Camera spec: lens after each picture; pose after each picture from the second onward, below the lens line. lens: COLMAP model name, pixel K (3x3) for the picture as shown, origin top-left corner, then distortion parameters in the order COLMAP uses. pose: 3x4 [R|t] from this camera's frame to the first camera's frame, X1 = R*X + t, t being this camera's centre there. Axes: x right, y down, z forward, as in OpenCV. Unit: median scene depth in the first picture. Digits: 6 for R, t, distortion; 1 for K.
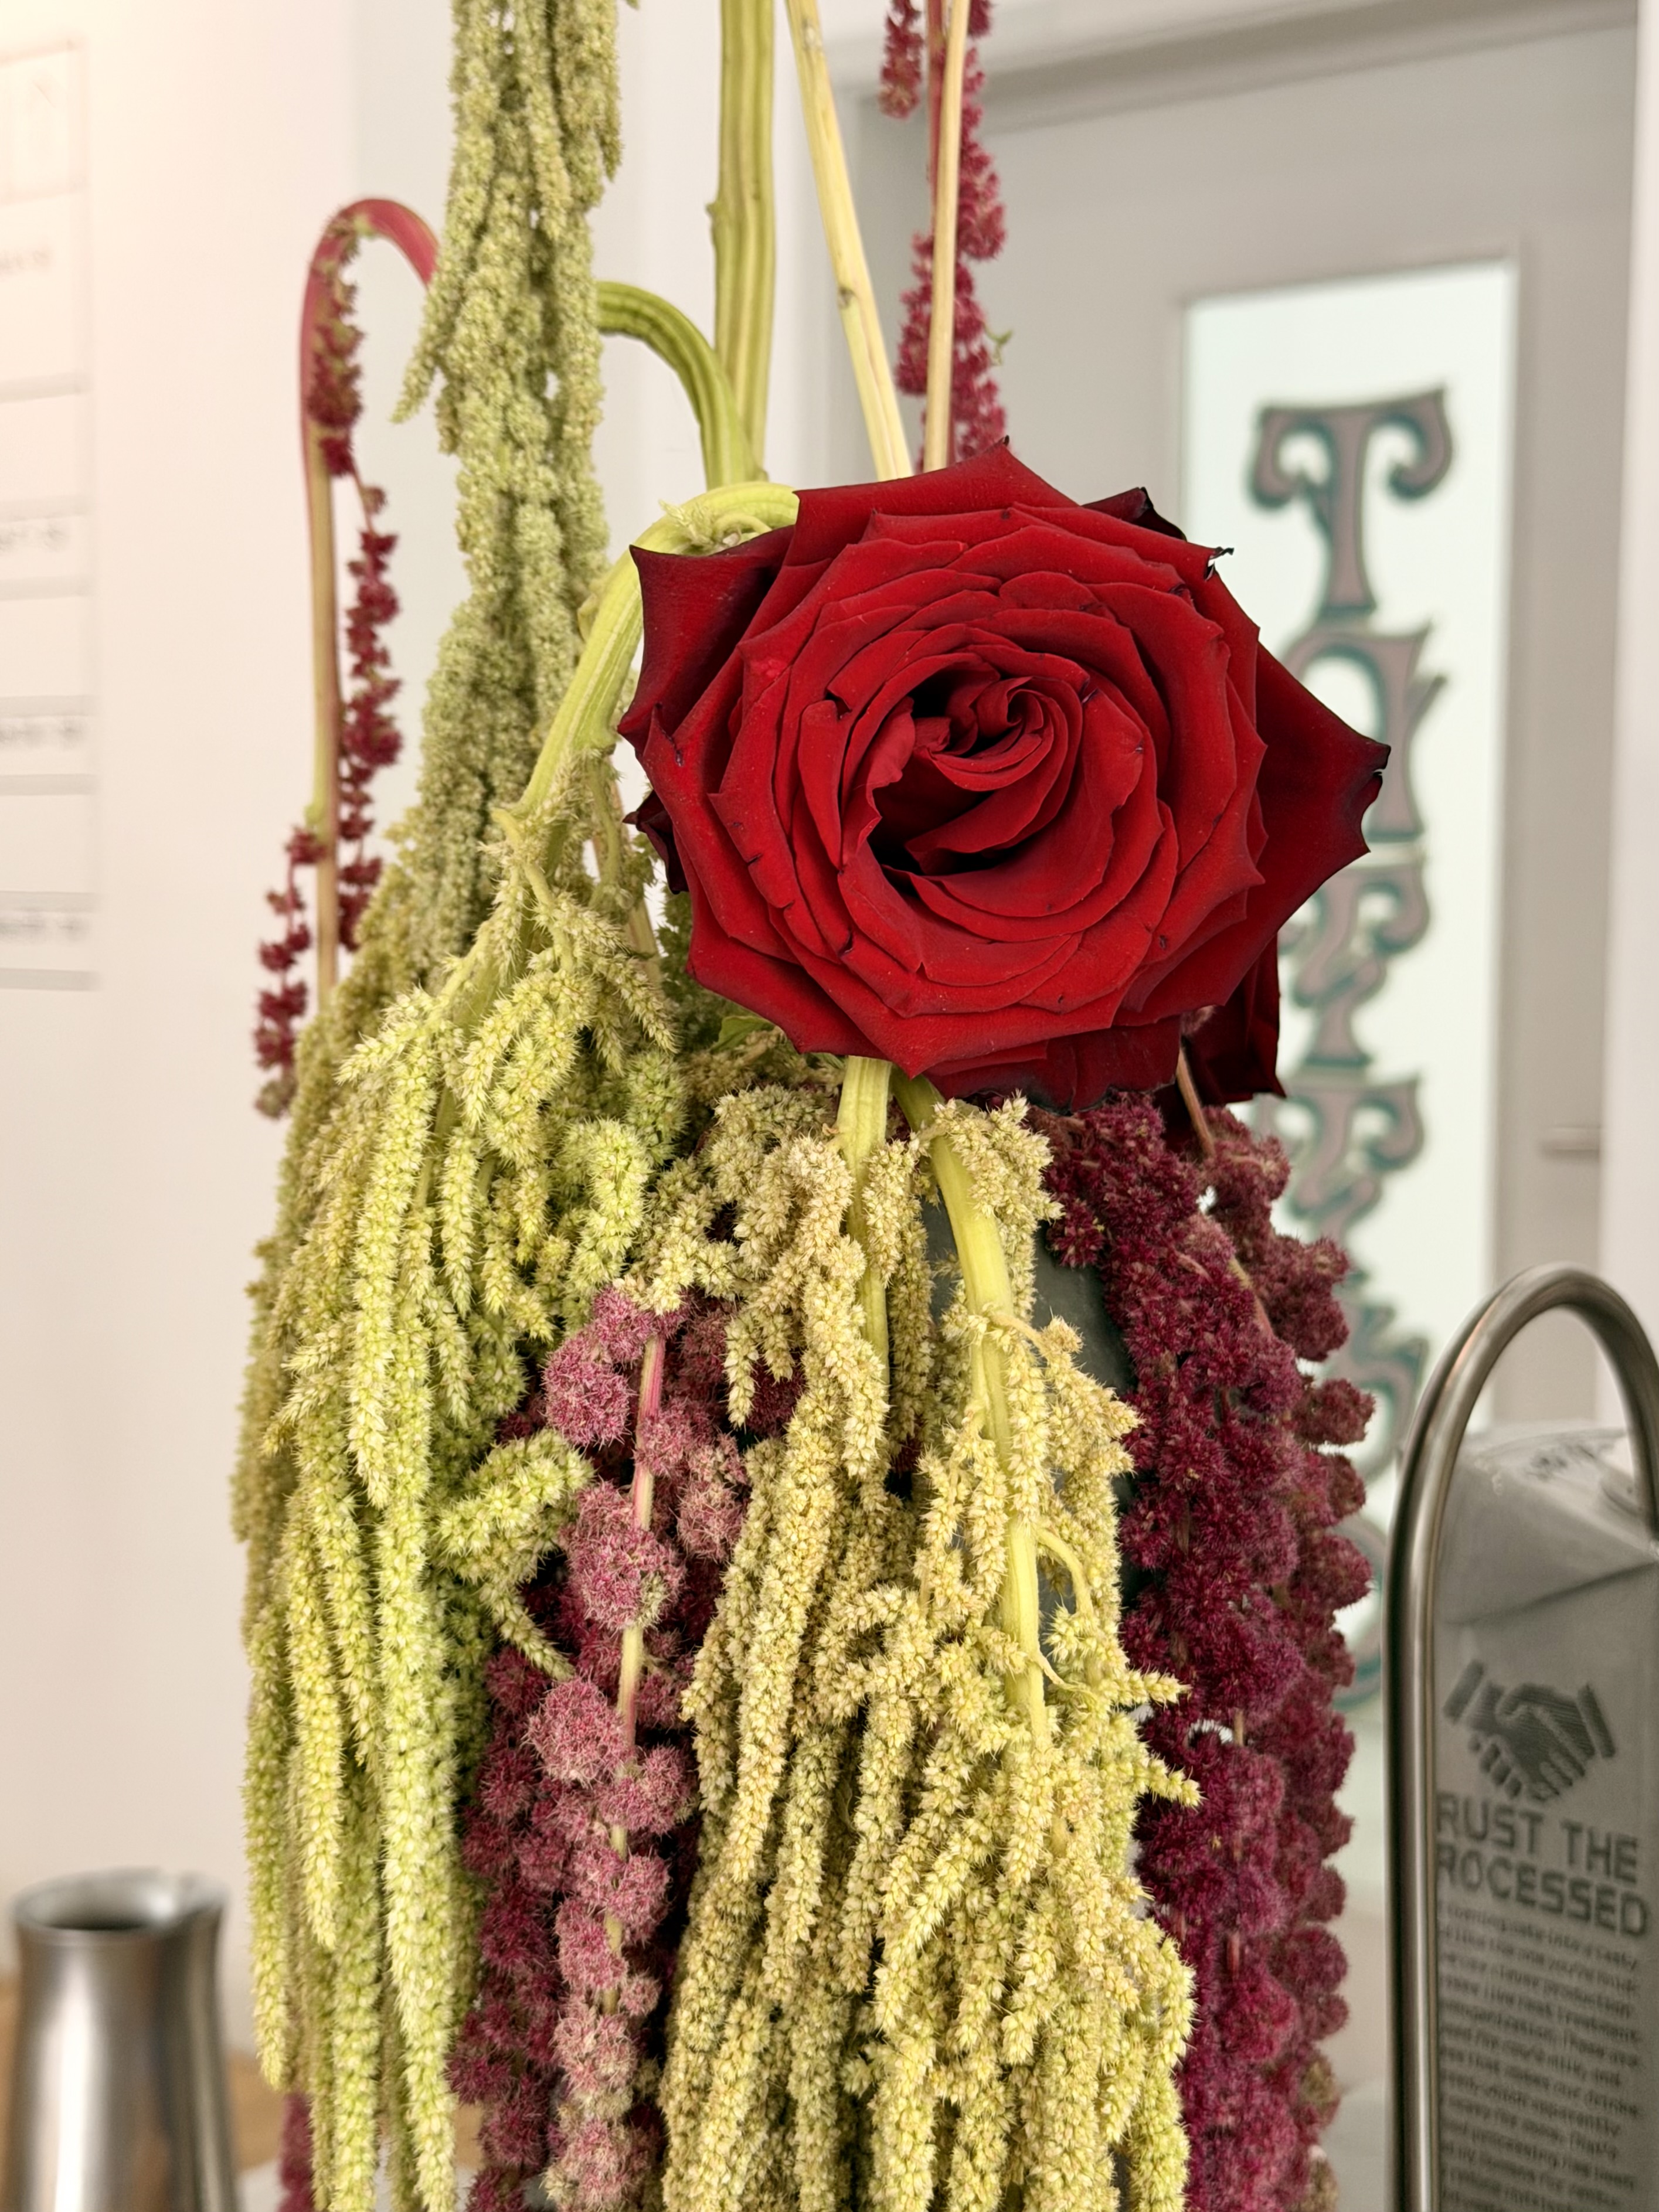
lens RADIAL K [[3185.0, 0, 829.5], [0, 3185.0, 1106.0], [0, 0, 1]] dist [0.121892, -0.241469]
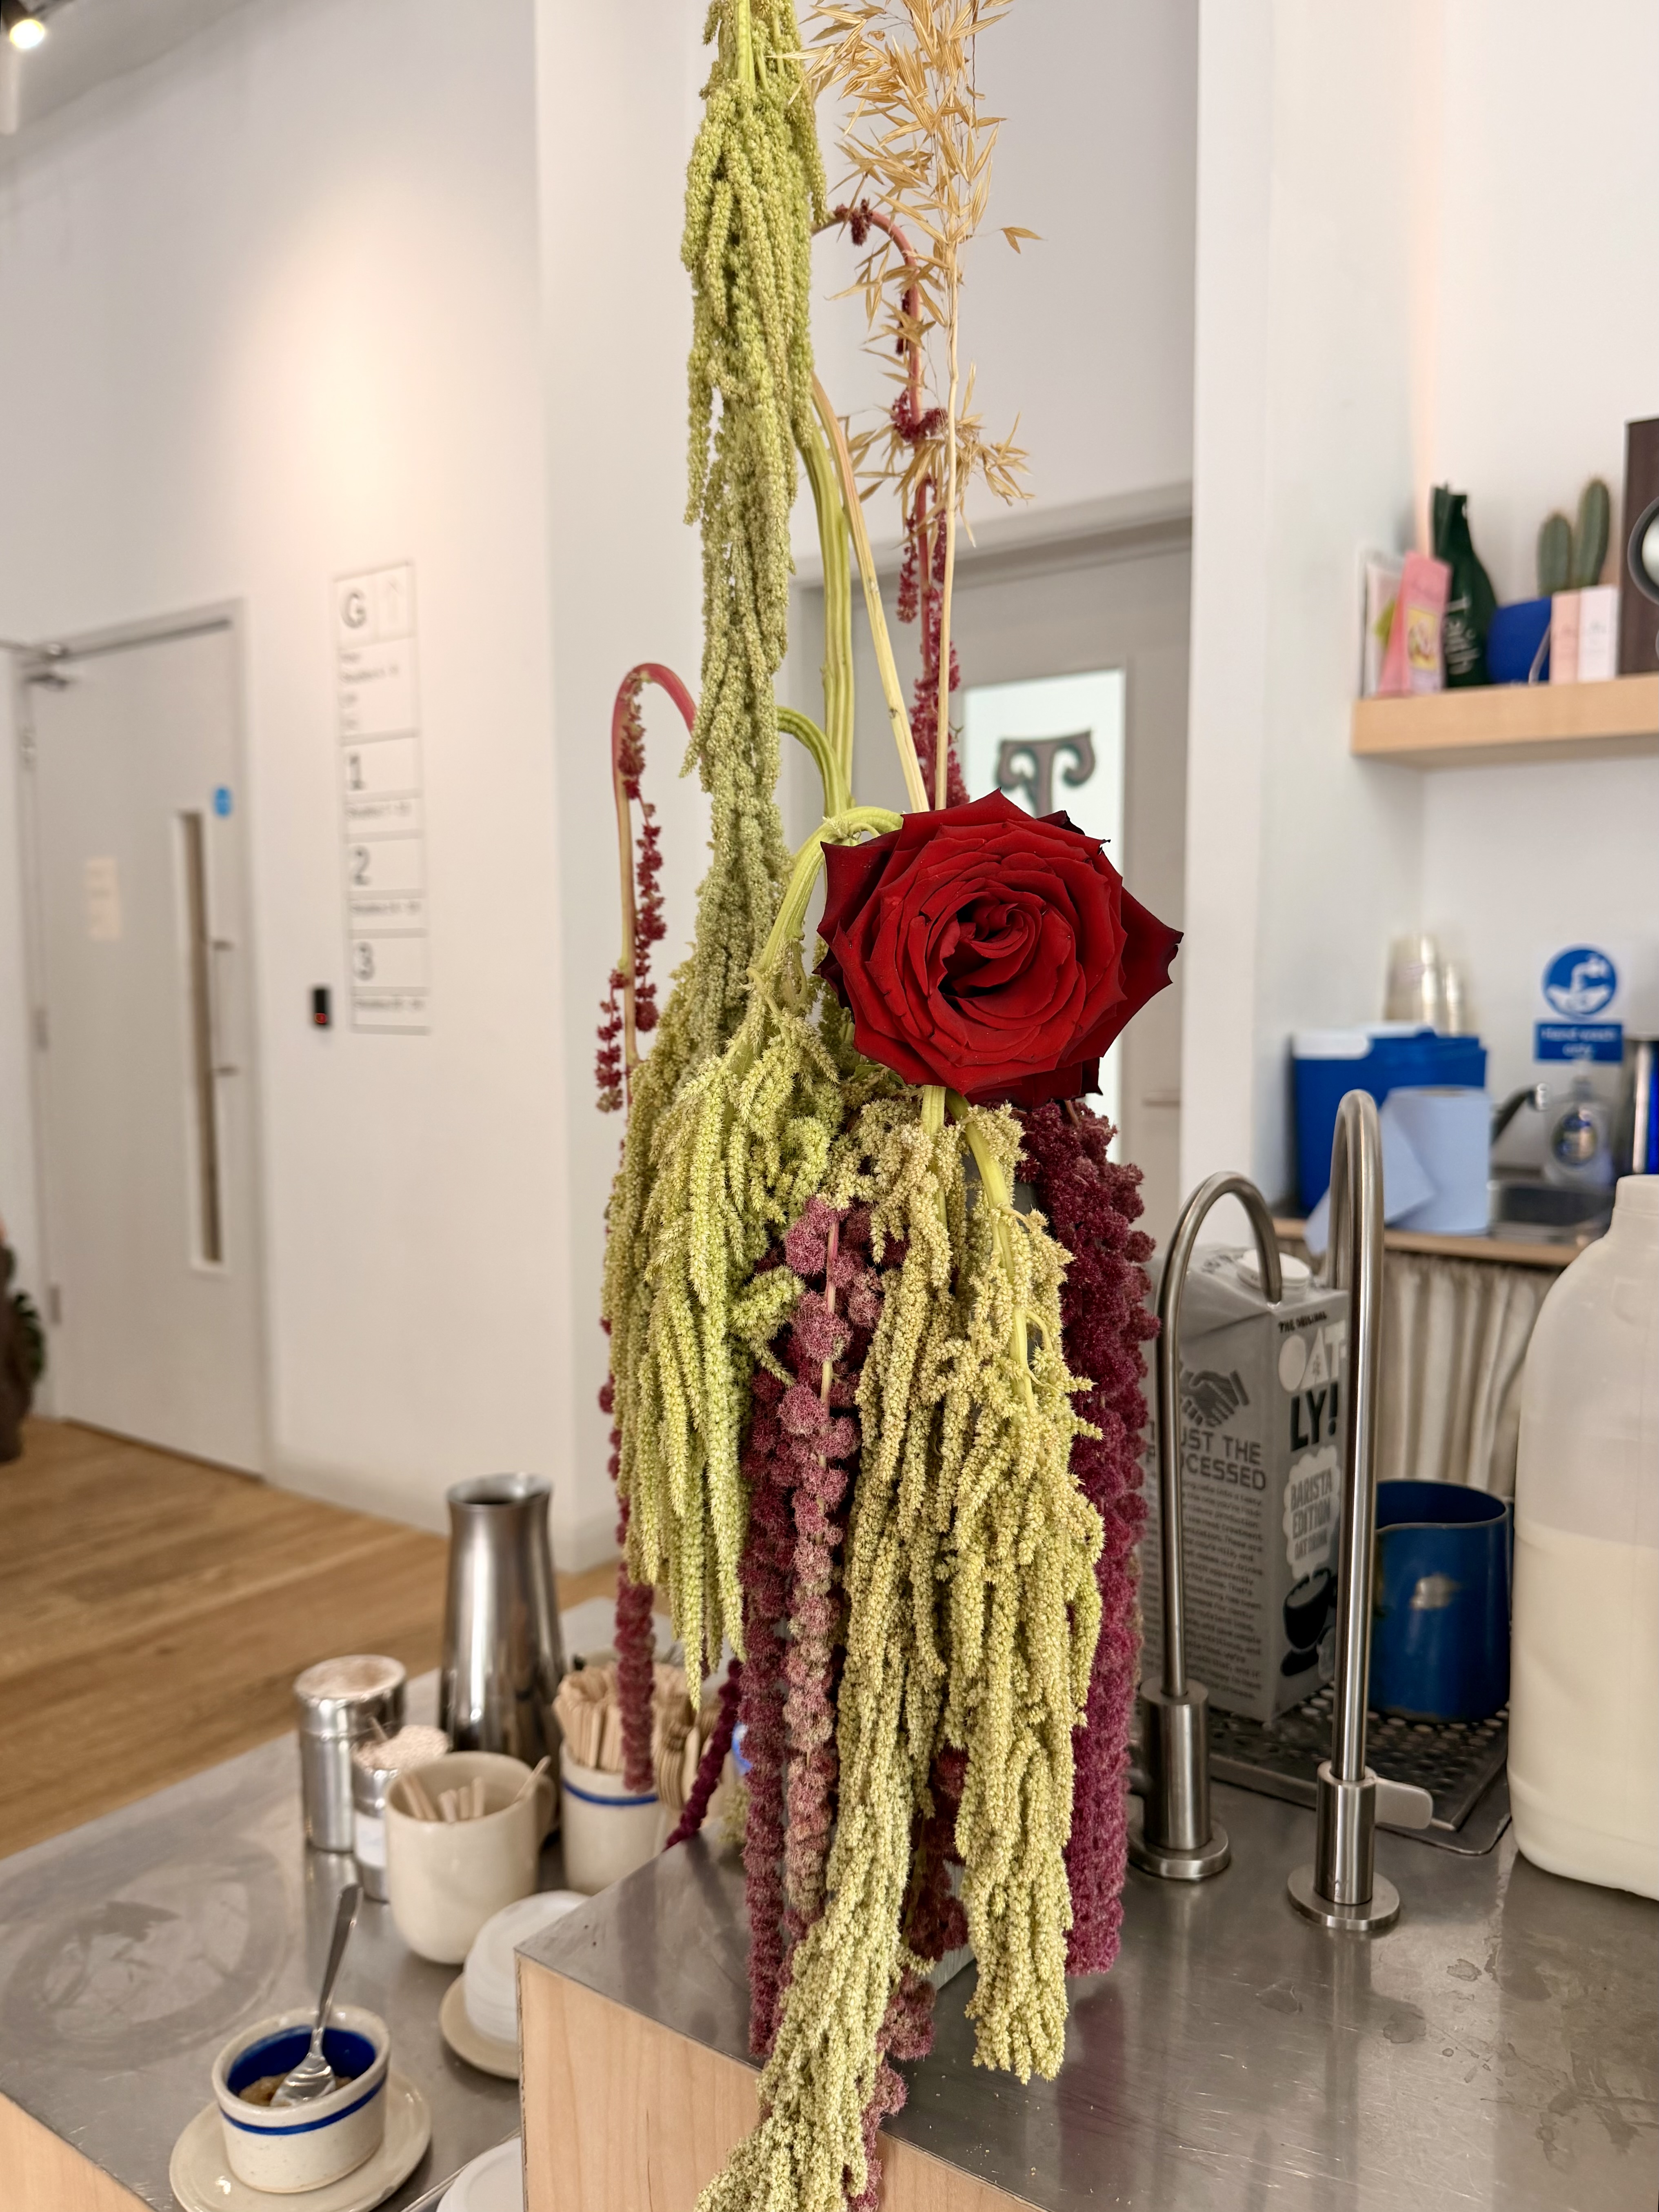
lens RADIAL K [[1570.0, 0, 829.5], [0, 1570.0, 1106.0], [0, 0, 1]] dist [0.127930, -0.261825]
pose [[0.999042, -0.017248, 0.040228, -0.097303], [0.016601, 0.999728, 0.016379, -0.019585], [-0.040499, -0.015695, 0.999056, -0.025272]]
